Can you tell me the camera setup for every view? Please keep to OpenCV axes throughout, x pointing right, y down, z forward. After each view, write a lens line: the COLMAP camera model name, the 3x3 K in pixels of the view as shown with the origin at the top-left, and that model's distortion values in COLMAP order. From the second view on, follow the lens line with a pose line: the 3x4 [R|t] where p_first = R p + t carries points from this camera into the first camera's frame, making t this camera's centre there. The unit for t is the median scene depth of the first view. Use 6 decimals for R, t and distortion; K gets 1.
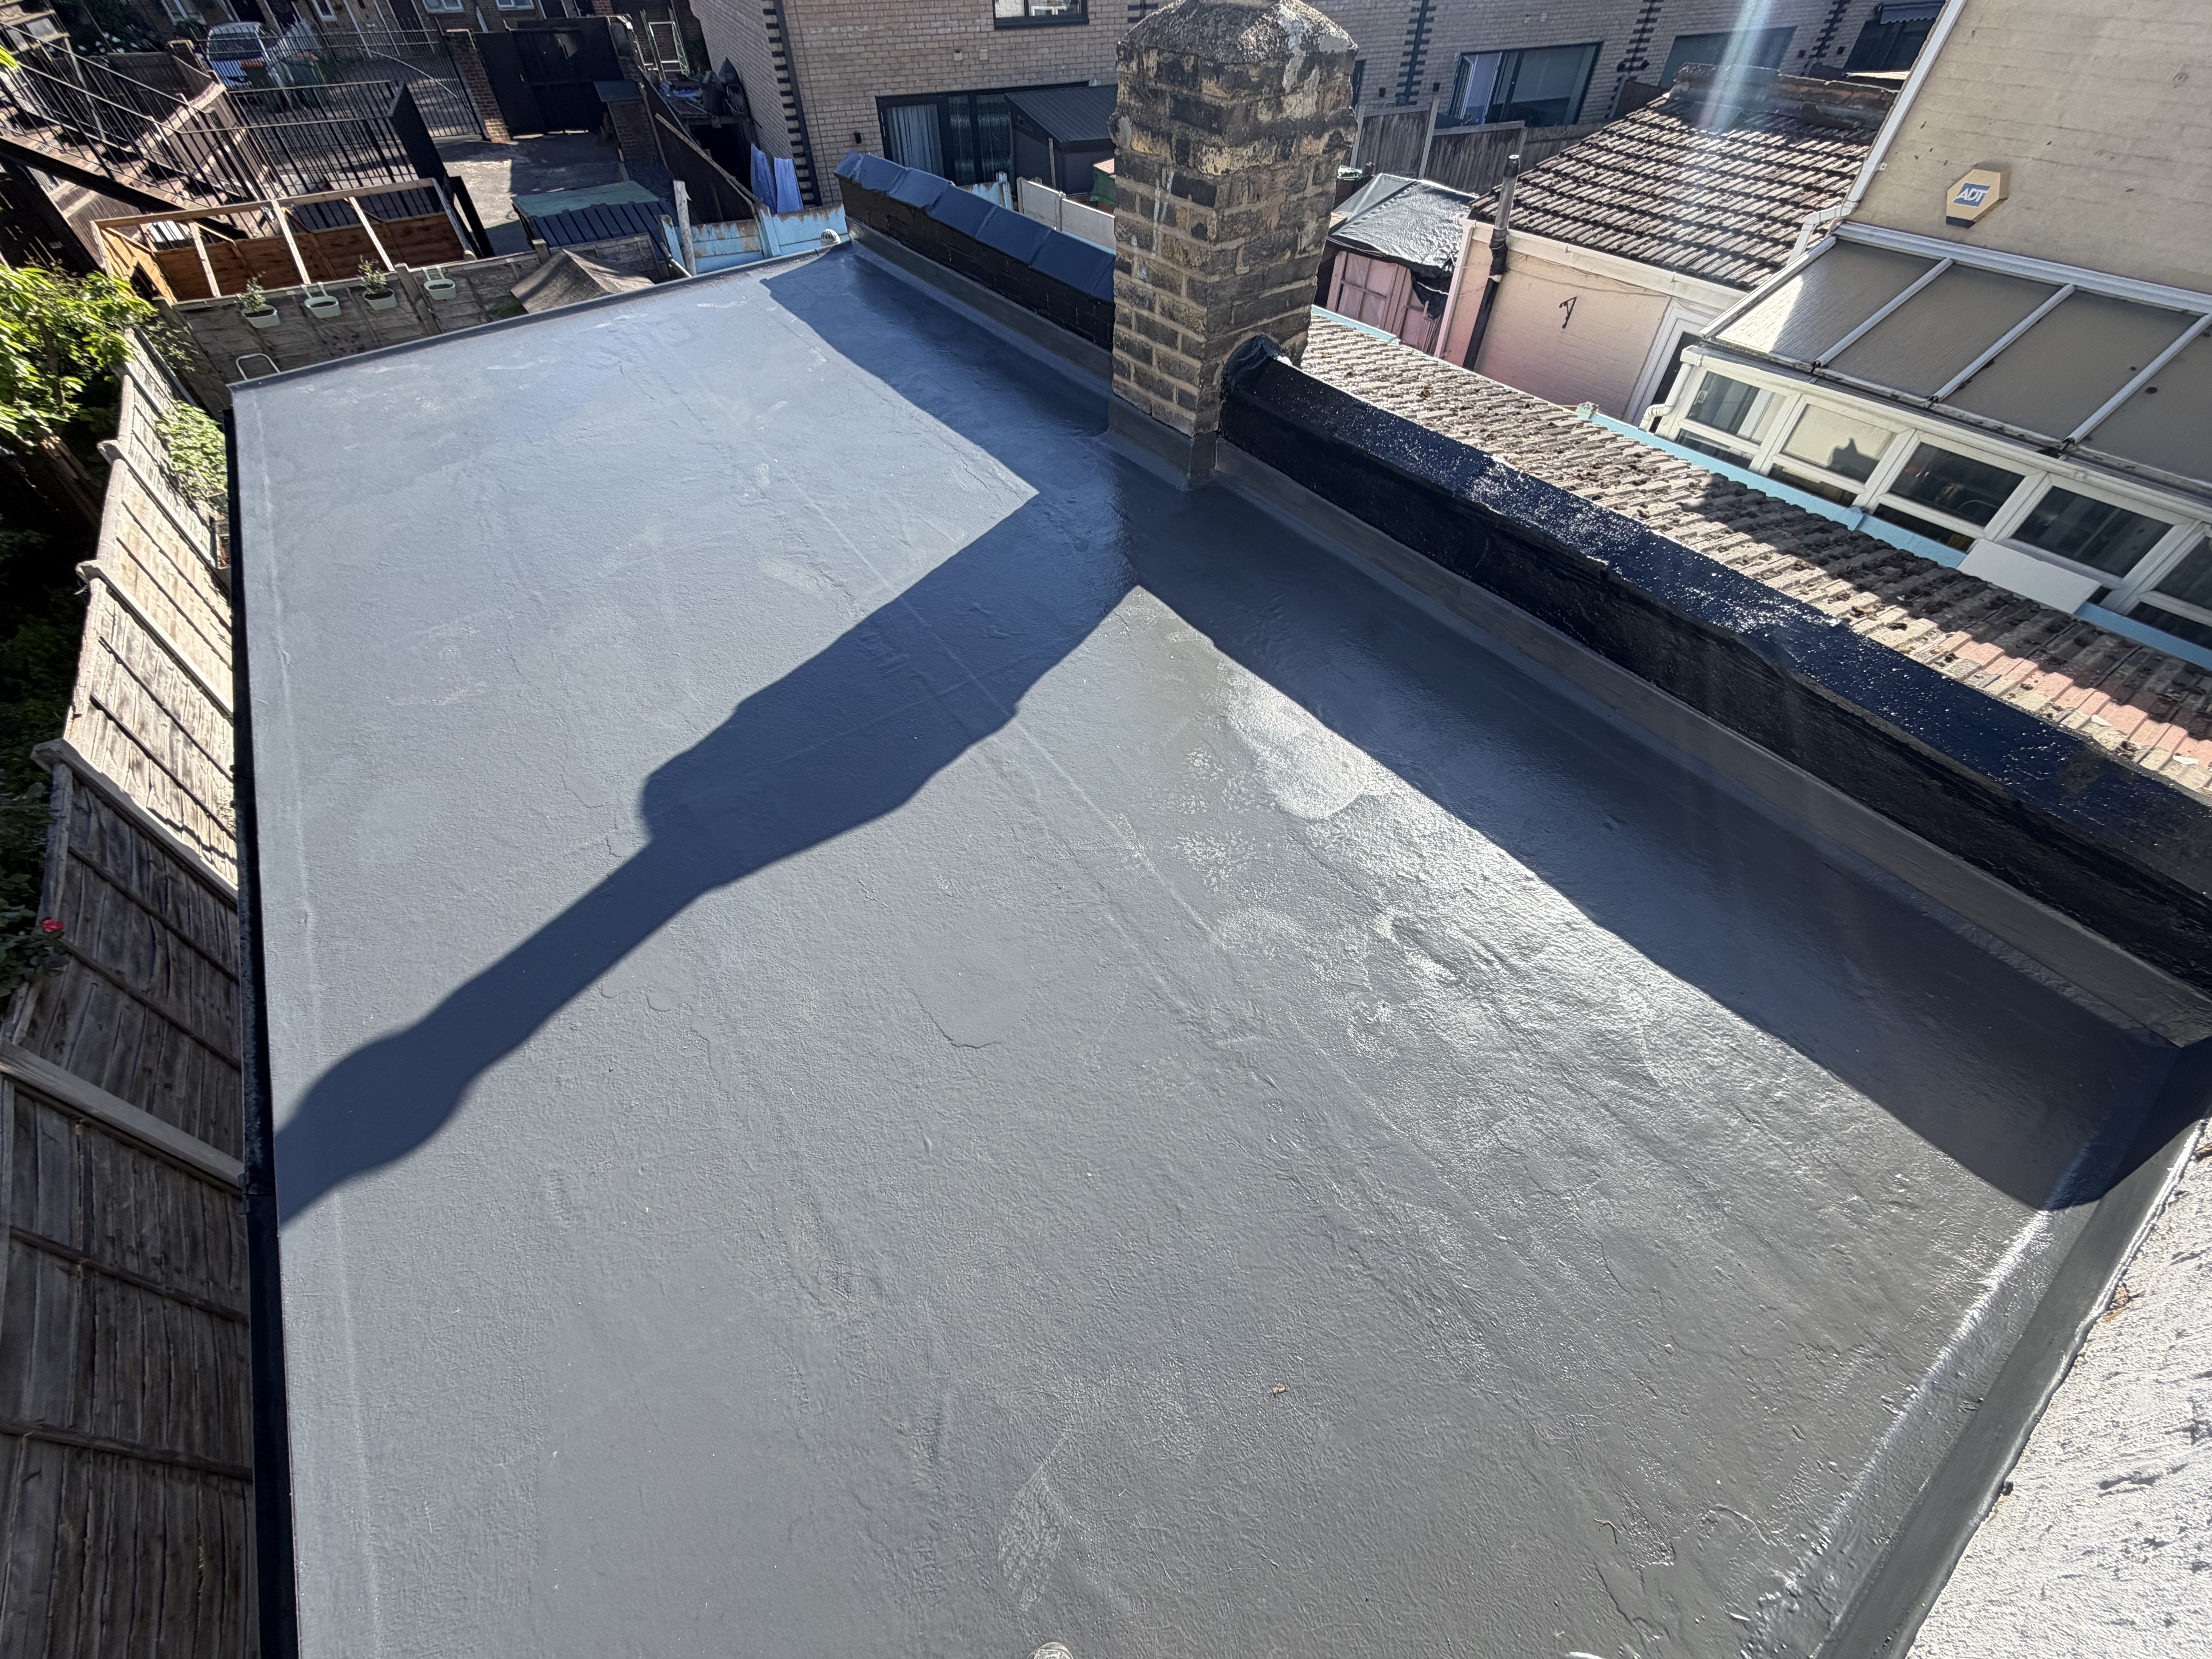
lens RADIAL K [[875.0, 0, 1097.8], [0, 875.0, 828.8], [0, 0, 1]] dist [0.000093, 0.000067]
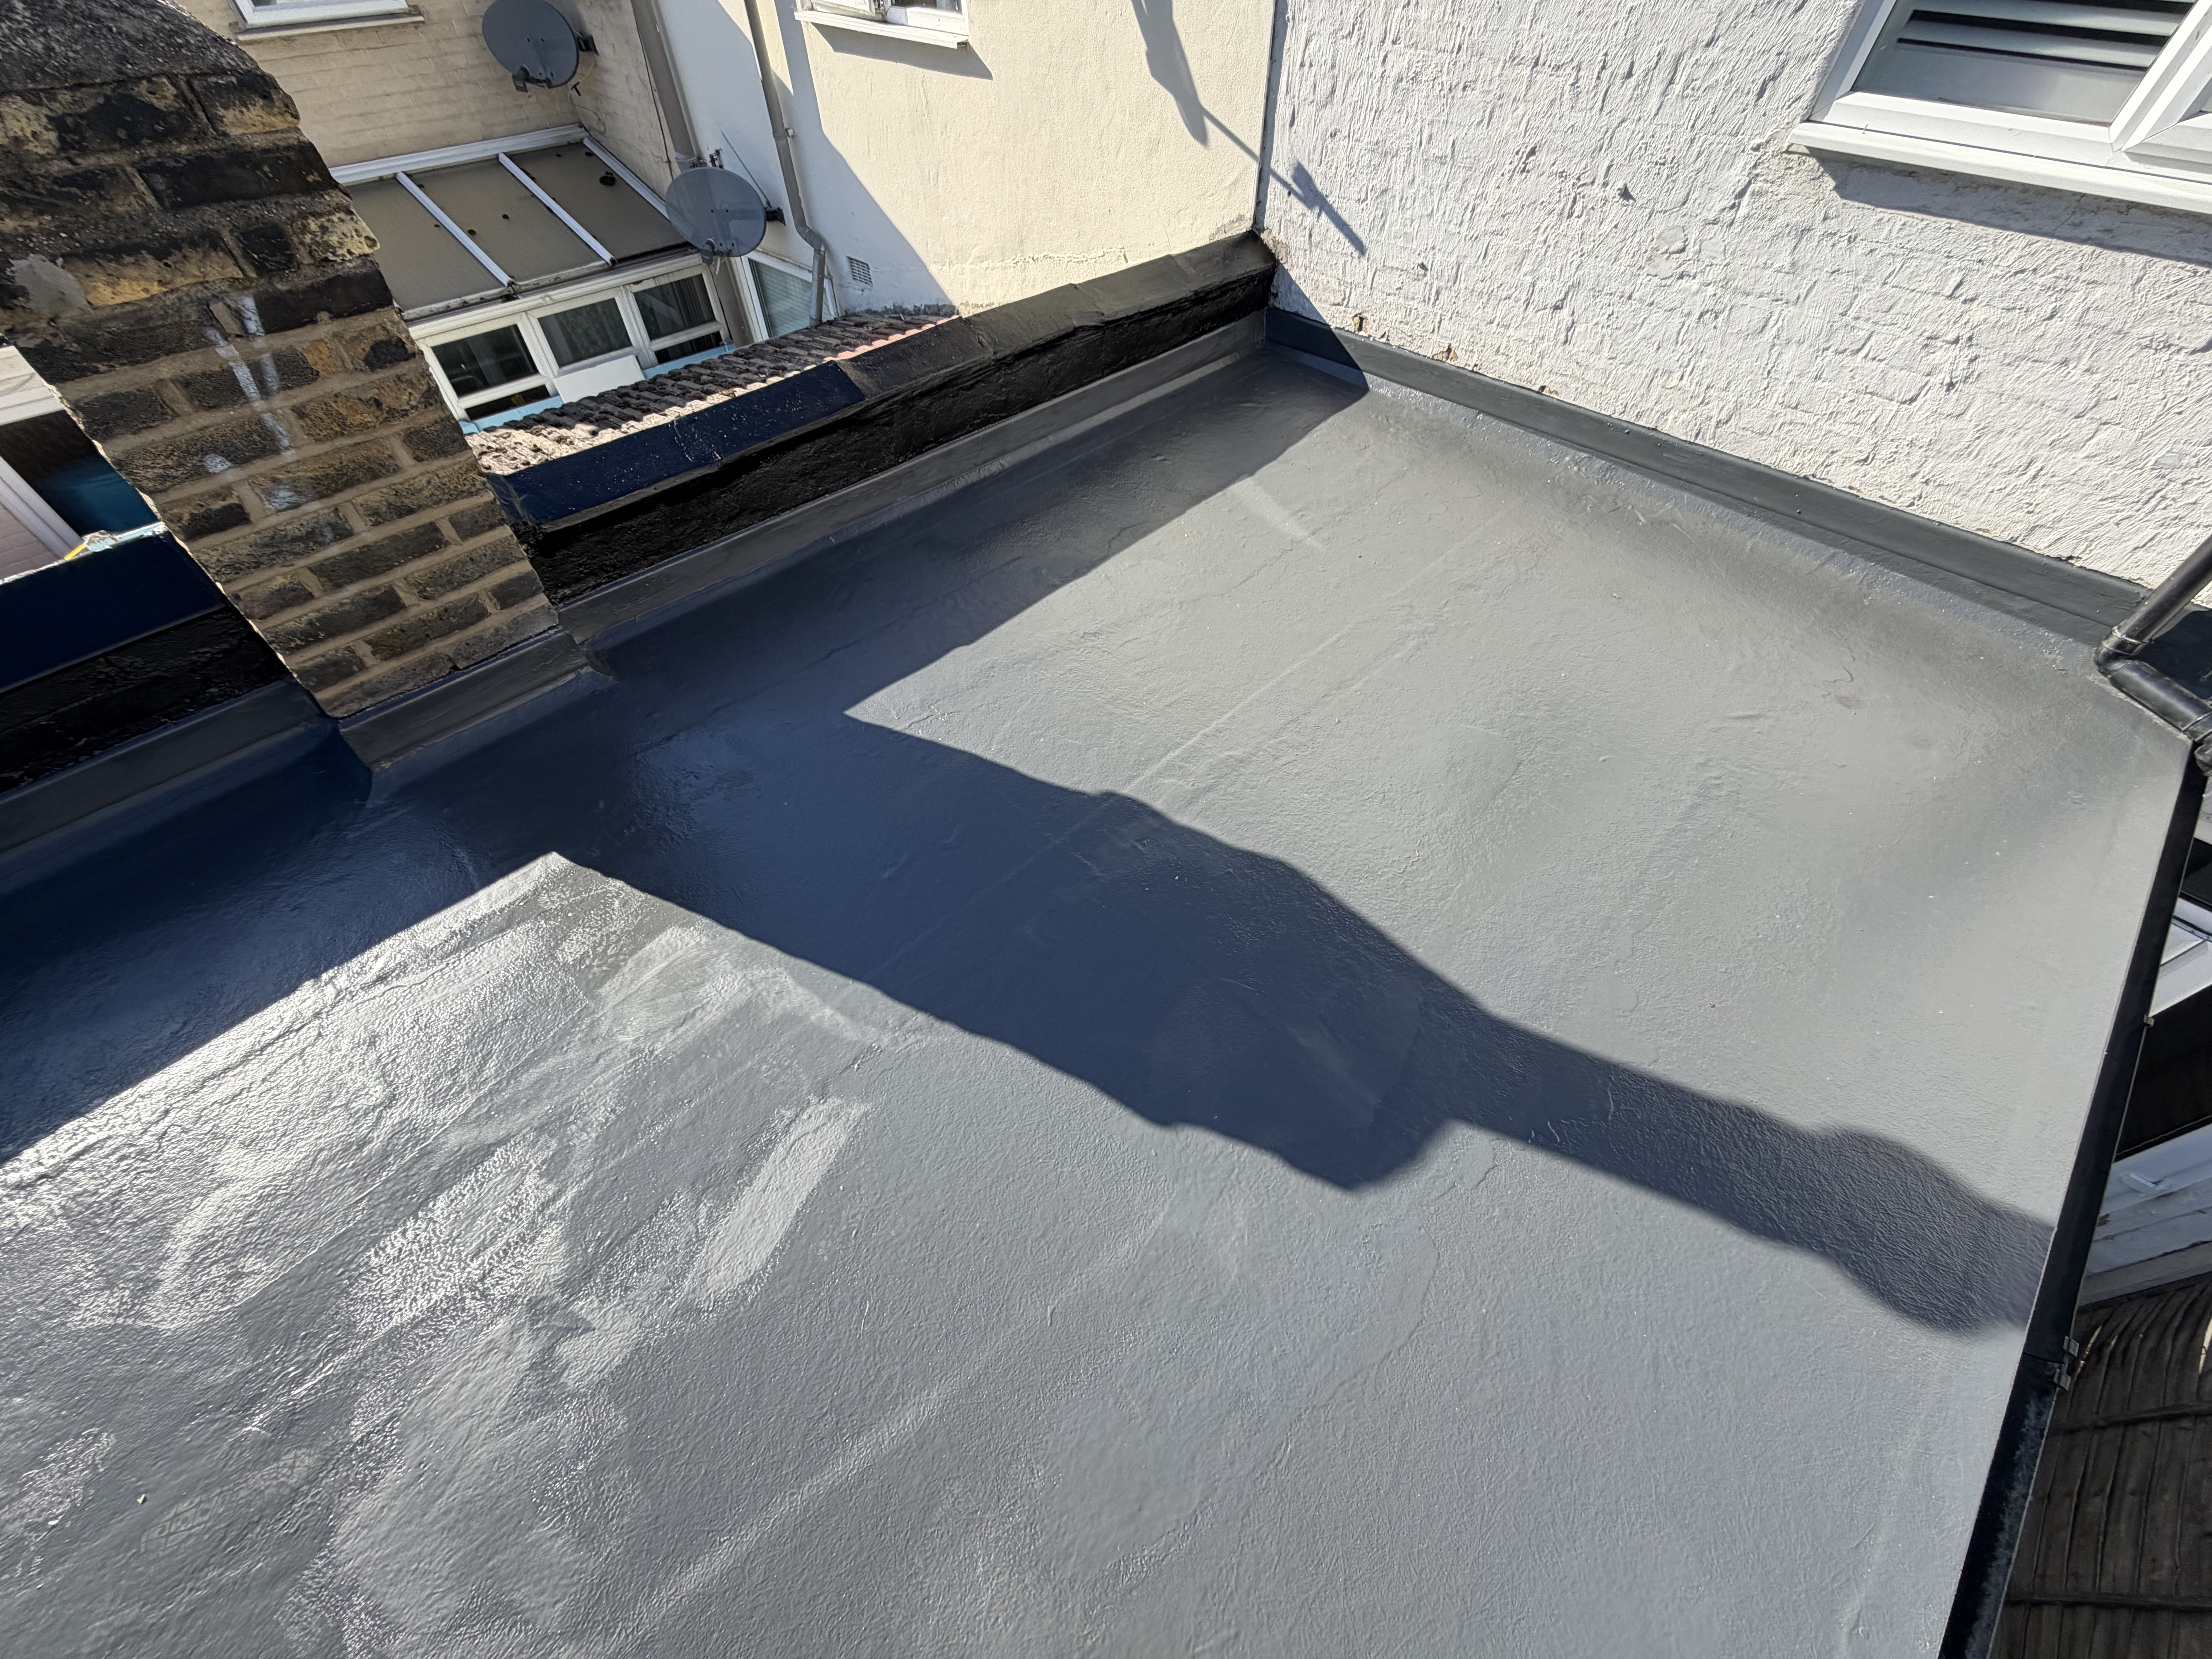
lens RADIAL K [[875.0, 0, 1098.3], [0, 875.0, 828.2], [0, 0, 1]] dist [0.000093, 0.000067]
pose [[-0.182119, -0.746965, 0.639434, -0.498490], [0.724810, 0.337459, 0.600643, -0.481976], [-0.664442, 0.572857, 0.479950, 0.477123]]
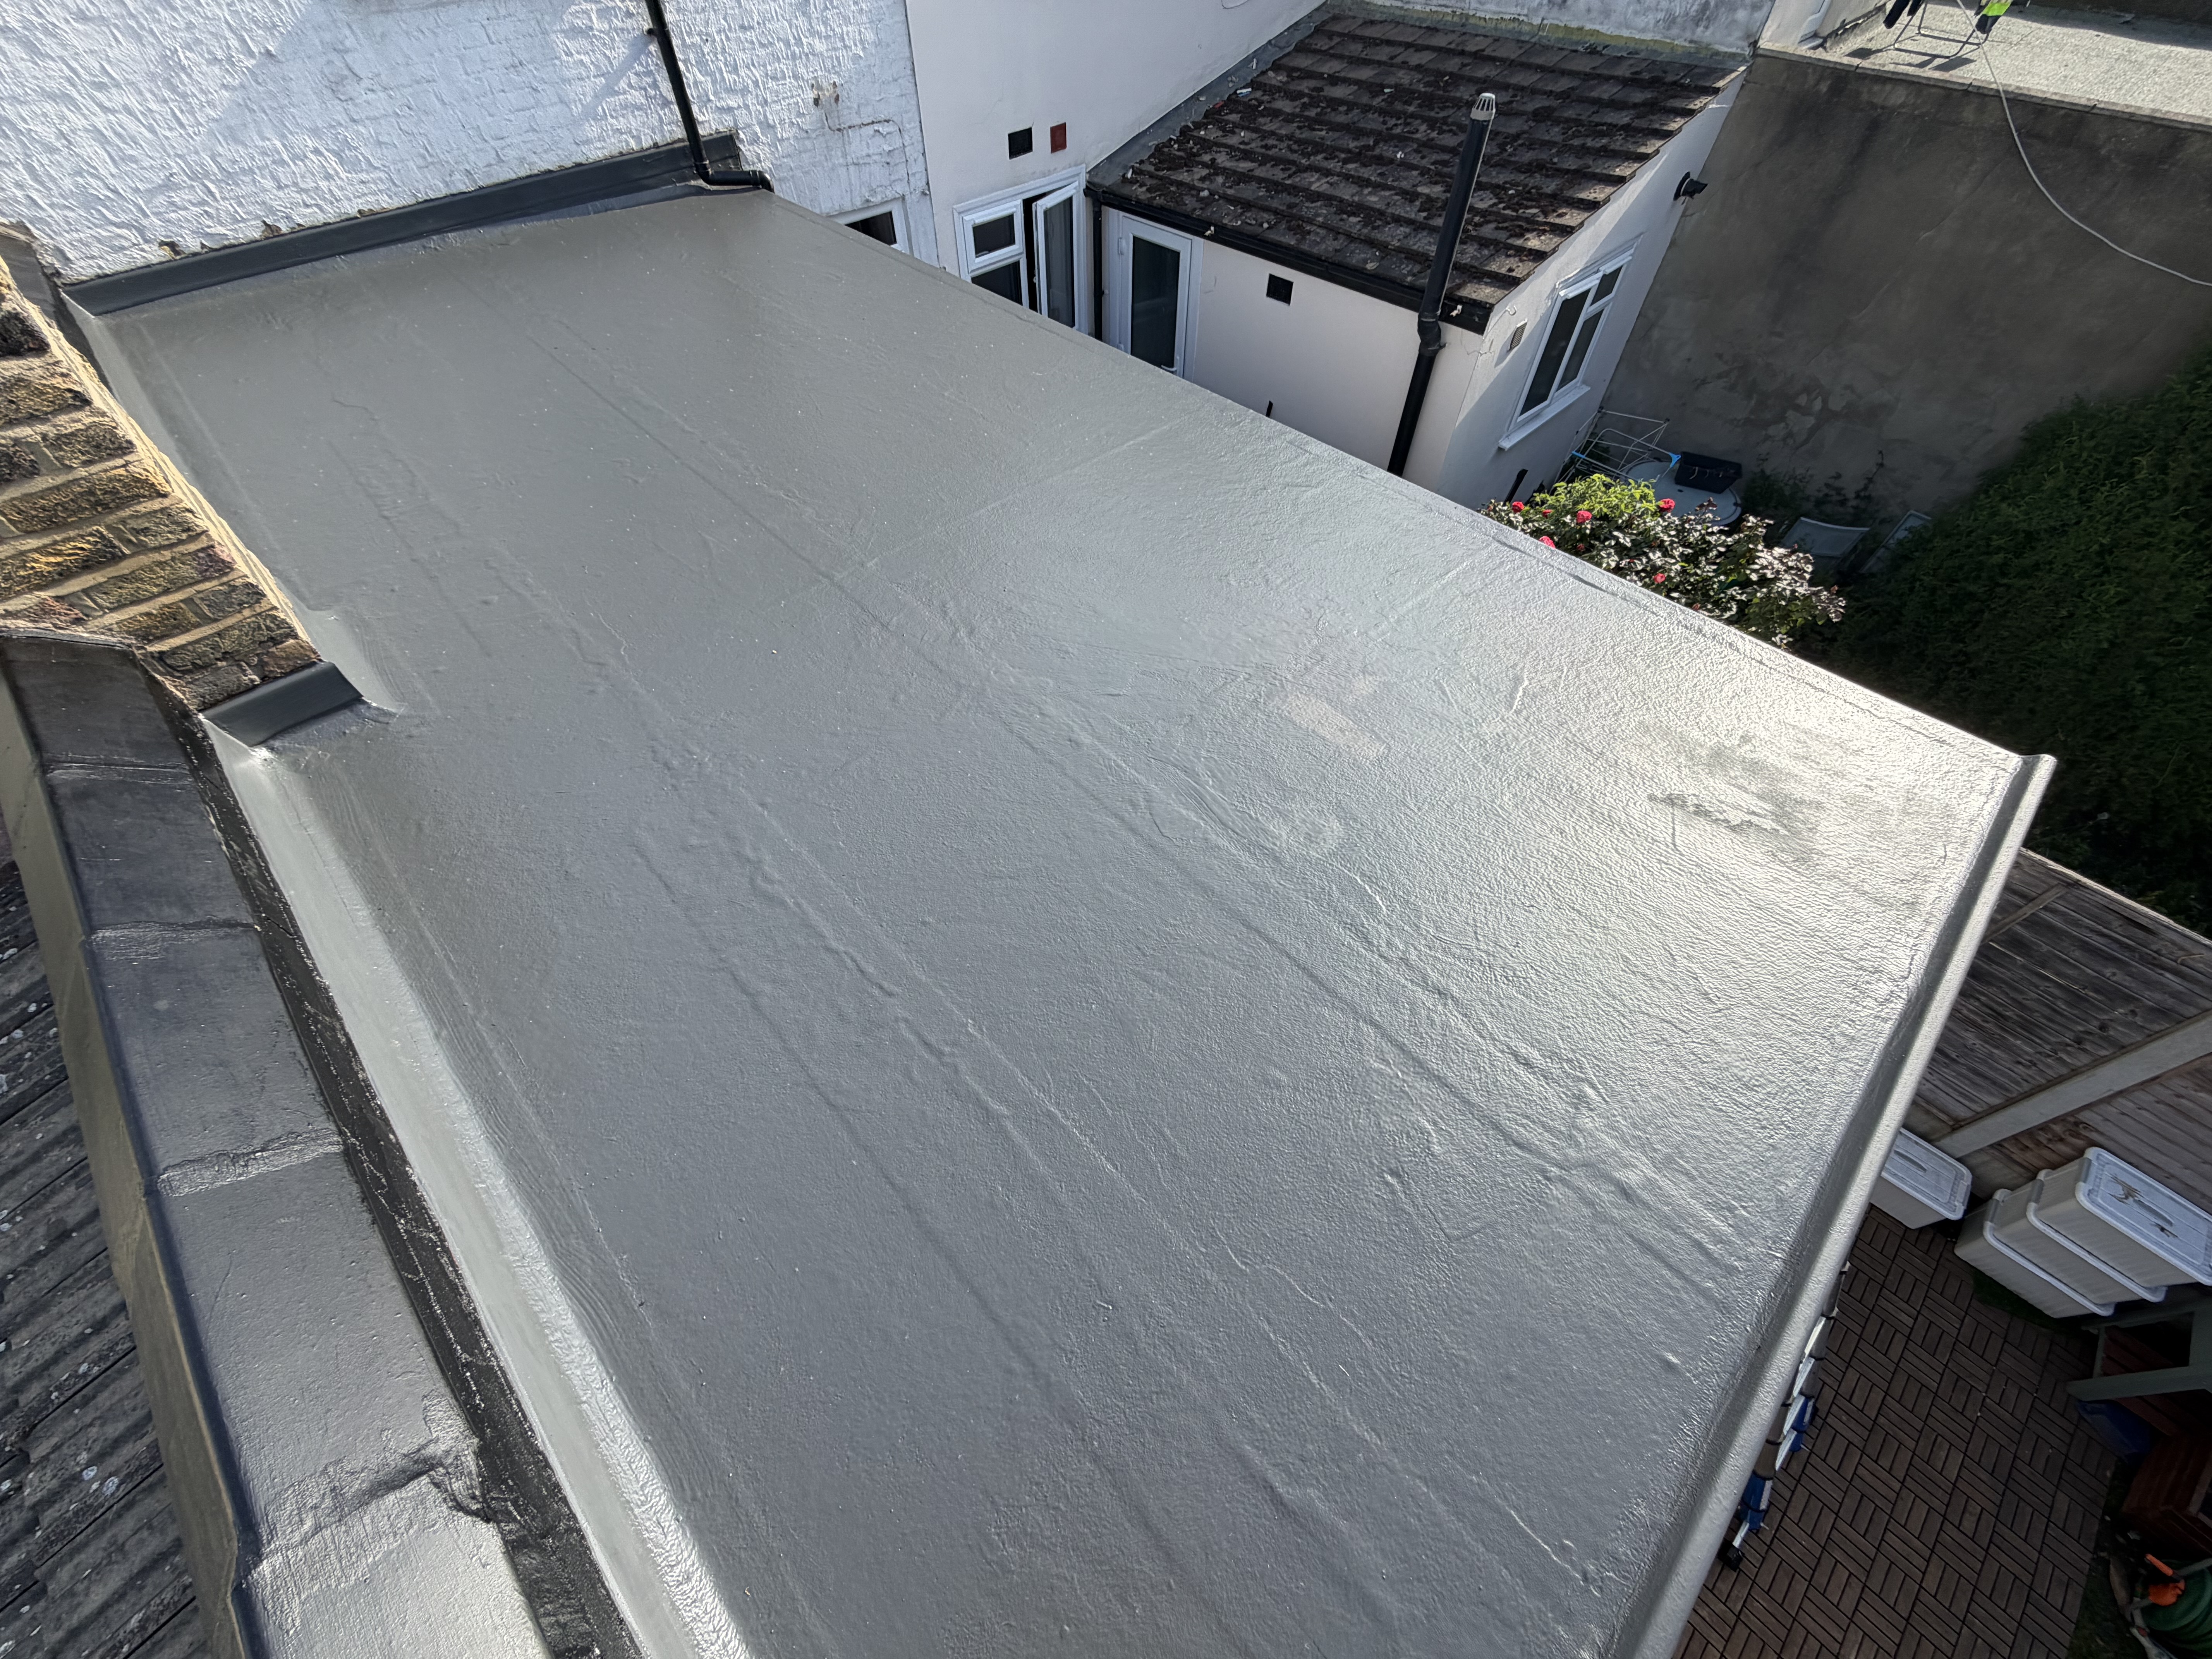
lens RADIAL K [[875.0, 0, 1096.8], [0, 875.0, 827.3], [0, 0, 1]] dist [0.000093, 0.000067]
pose [[-0.987945, 0.128152, -0.086839, -0.474973], [-0.105961, -0.150868, 0.982859, -1.238592], [0.112854, 0.980212, 0.162628, 1.132851]]
